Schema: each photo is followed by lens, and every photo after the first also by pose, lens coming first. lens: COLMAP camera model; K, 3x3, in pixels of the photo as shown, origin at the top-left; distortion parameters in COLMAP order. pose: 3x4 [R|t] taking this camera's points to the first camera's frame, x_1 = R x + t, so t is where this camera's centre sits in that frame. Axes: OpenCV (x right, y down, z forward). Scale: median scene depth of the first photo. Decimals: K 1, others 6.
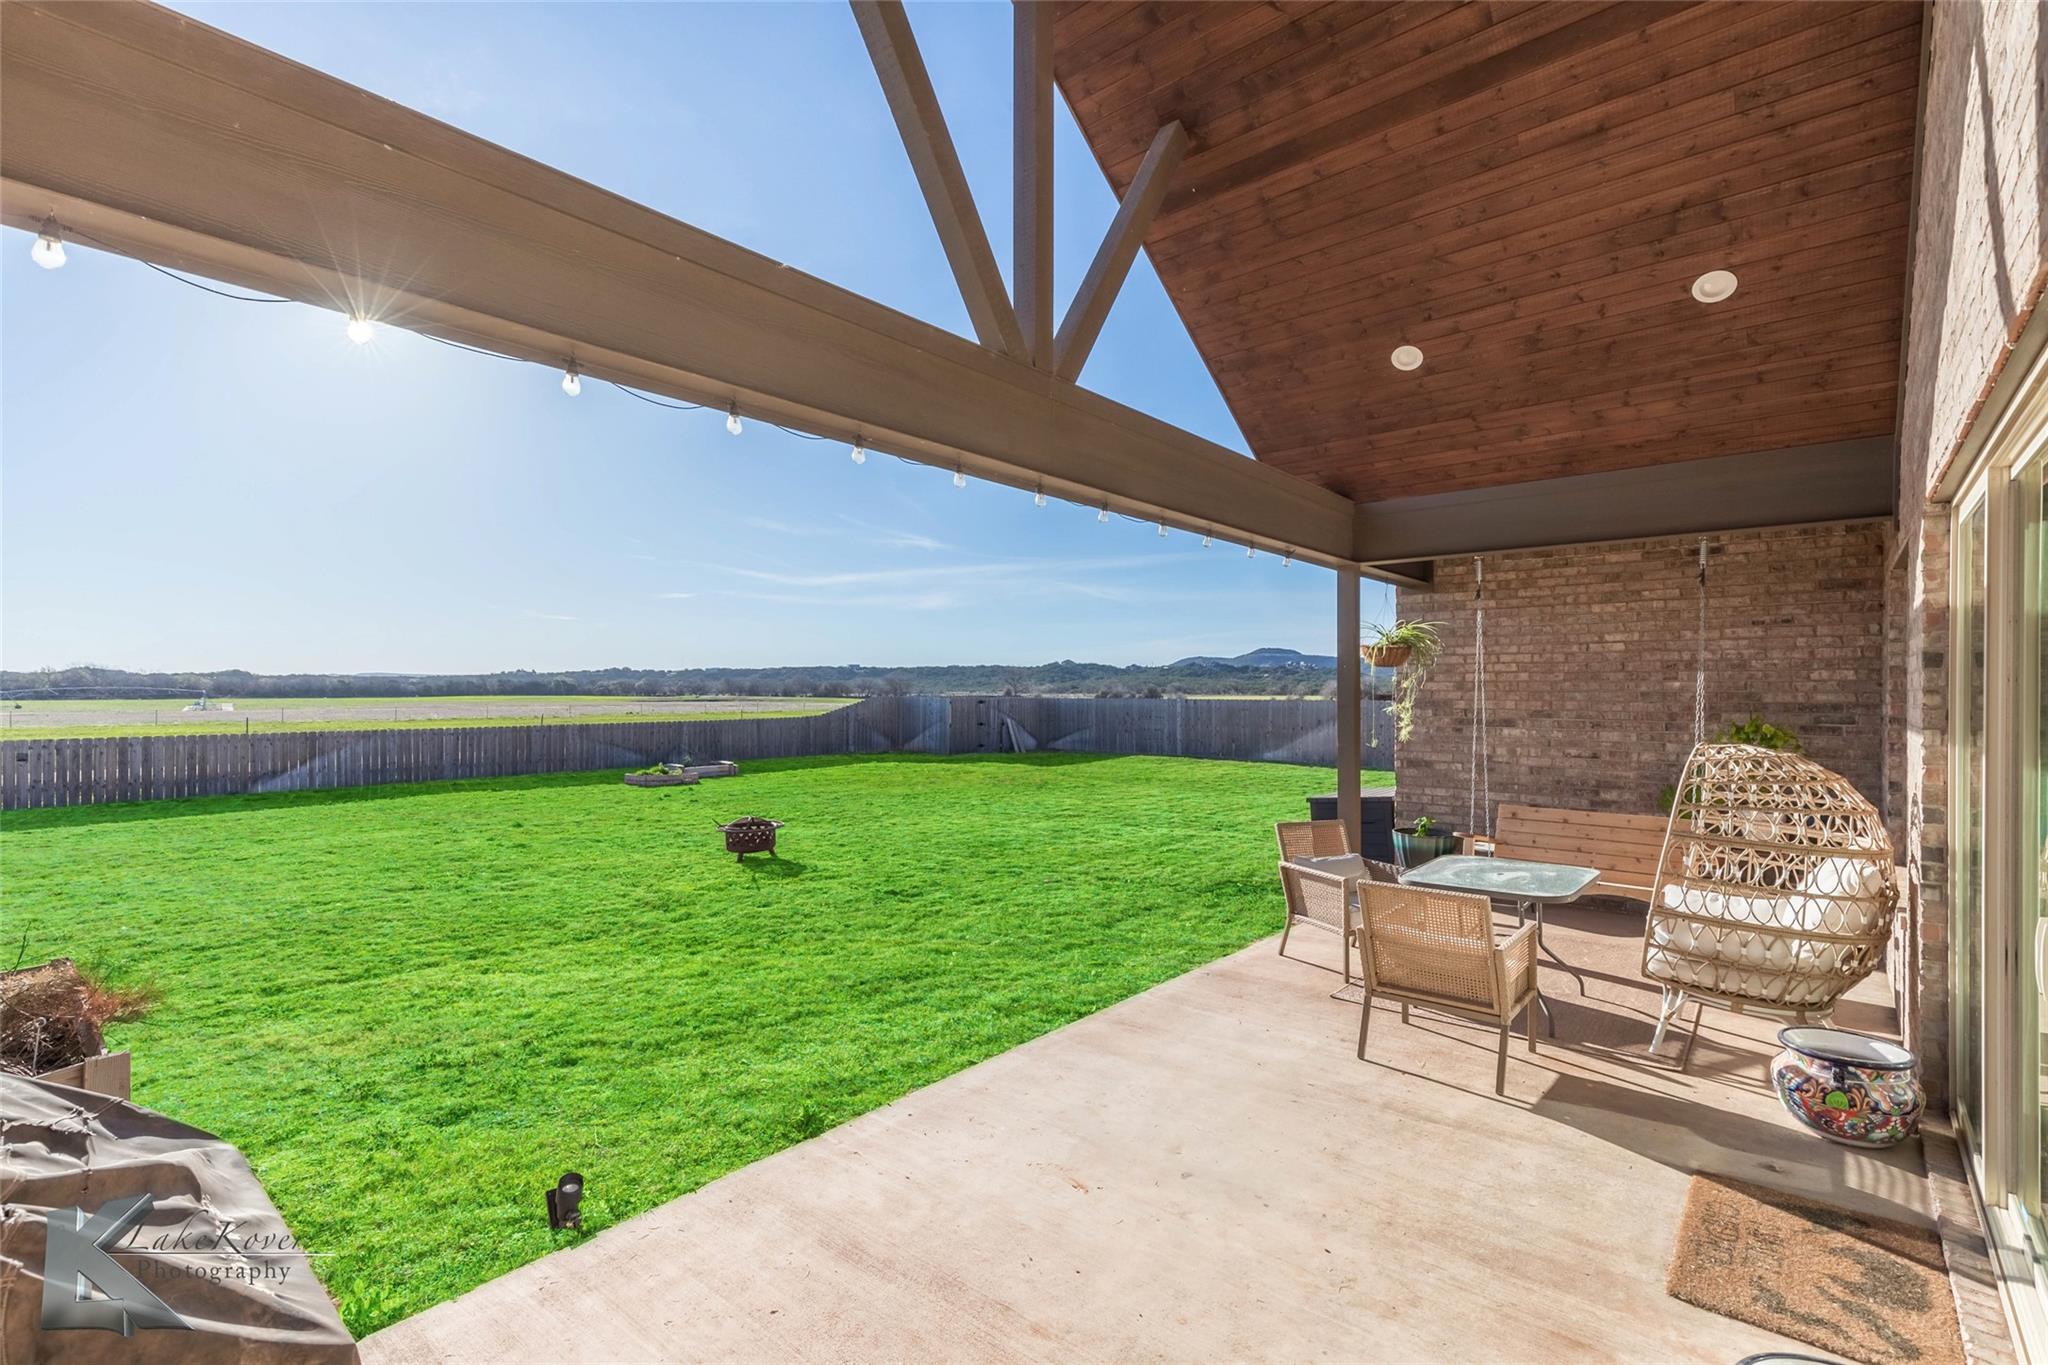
lens RADIAL K [[914.8, 0, 1024.4], [0, 914.8, 688.4], [0, 0, 1]] dist [-0.004688, -0.000252]
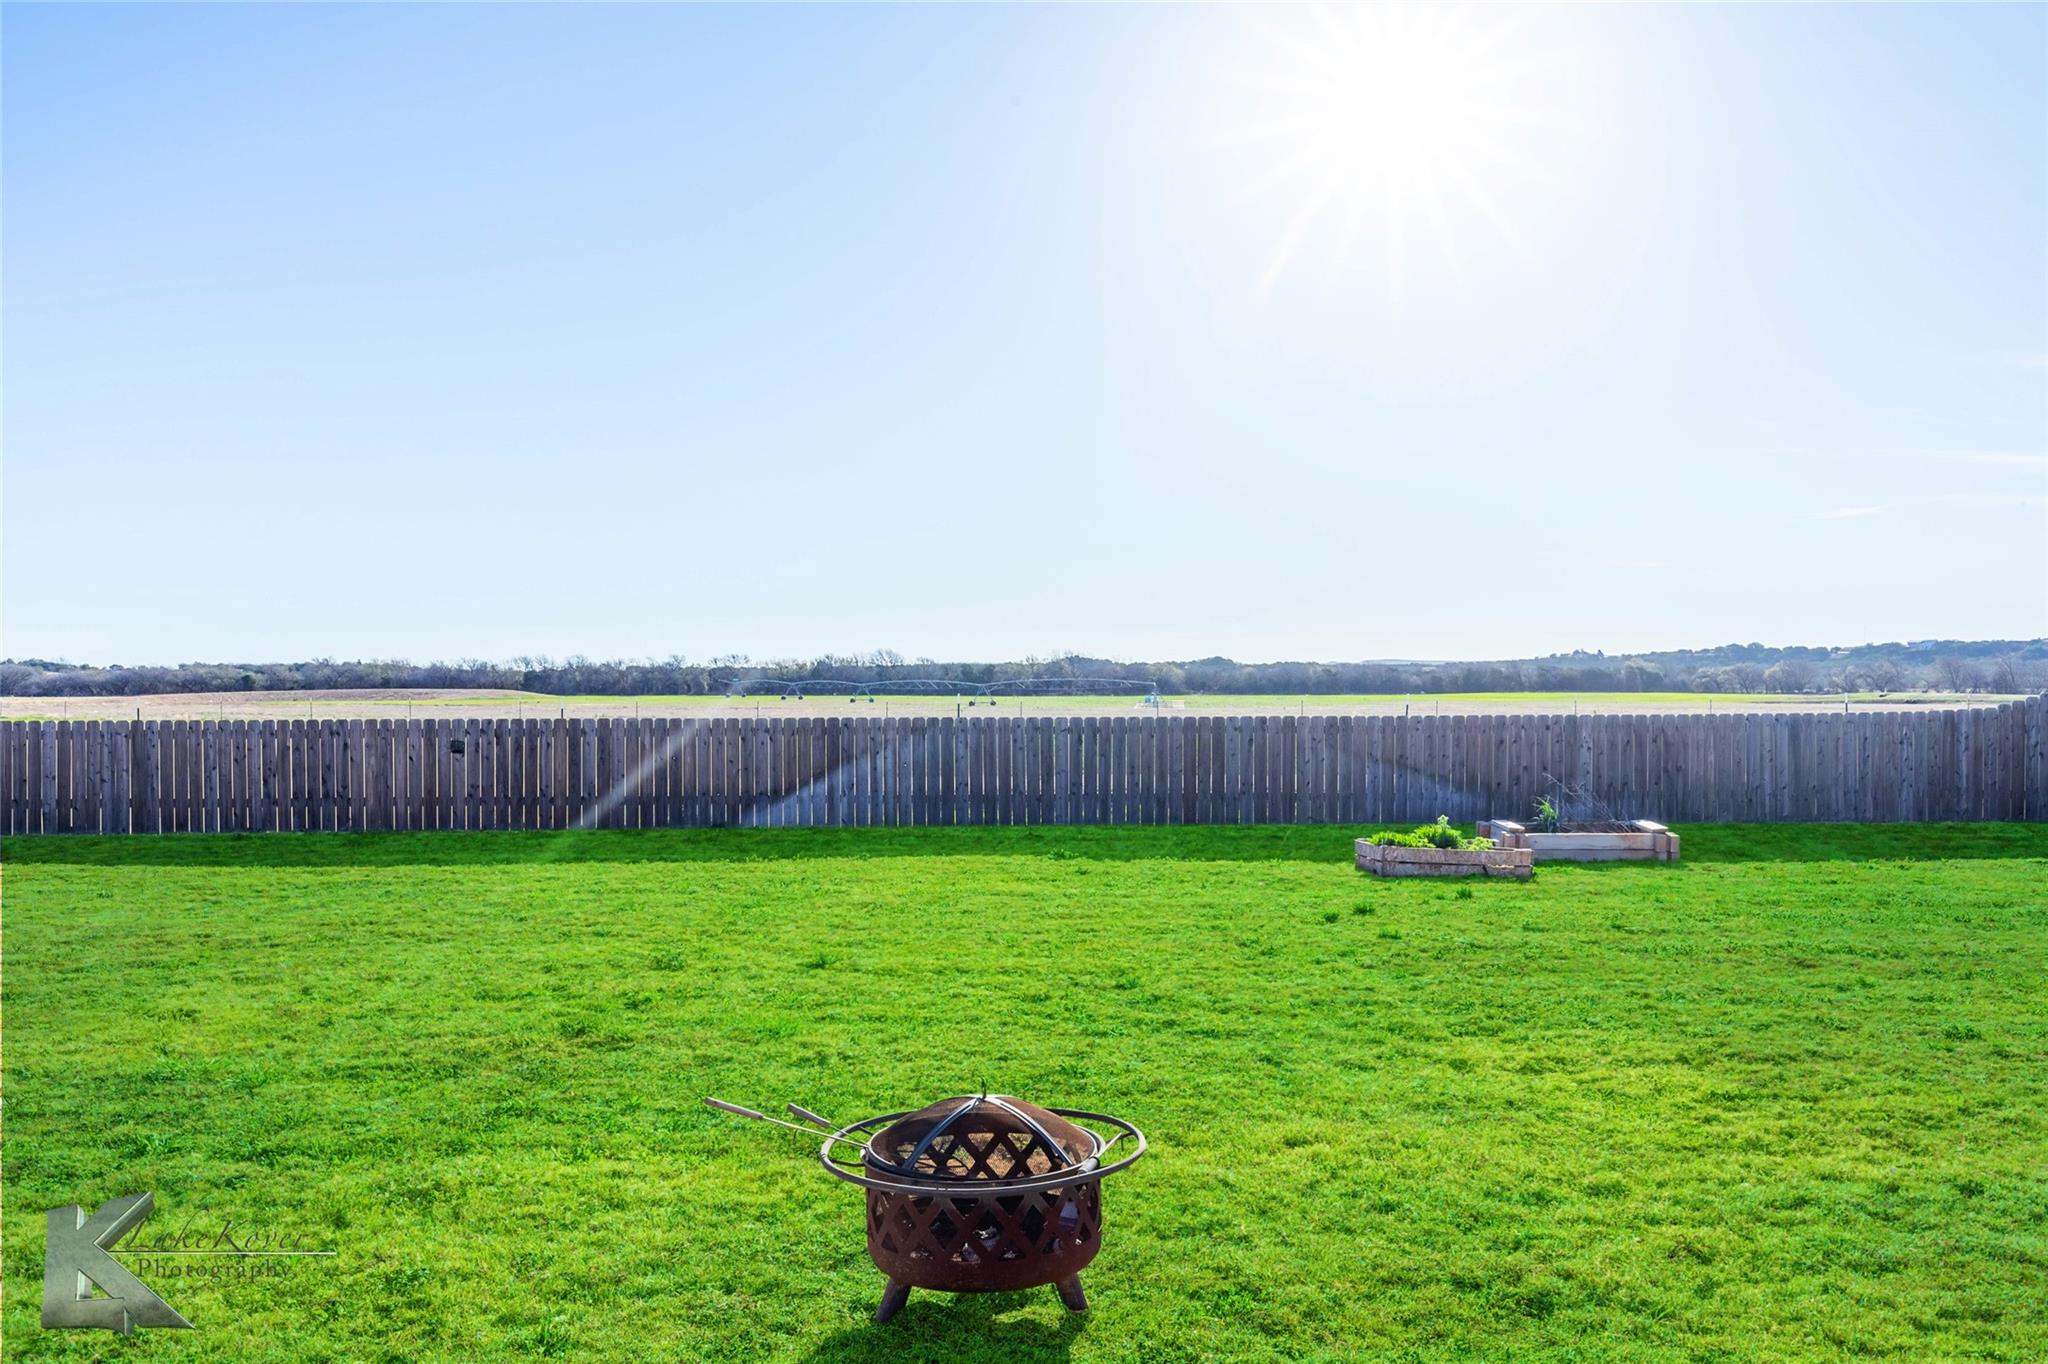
lens RADIAL K [[1574.6, 0, 1021.9], [0, 1574.6, 684.9], [0, 0, 1]] dist [-0.000831, -0.003597]
pose [[0.657860, -0.003017, -0.753134, -0.021206], [0.003927, 0.999992, -0.000576, 0.024605], [0.753130, -0.002579, 0.657866, 0.407191]]
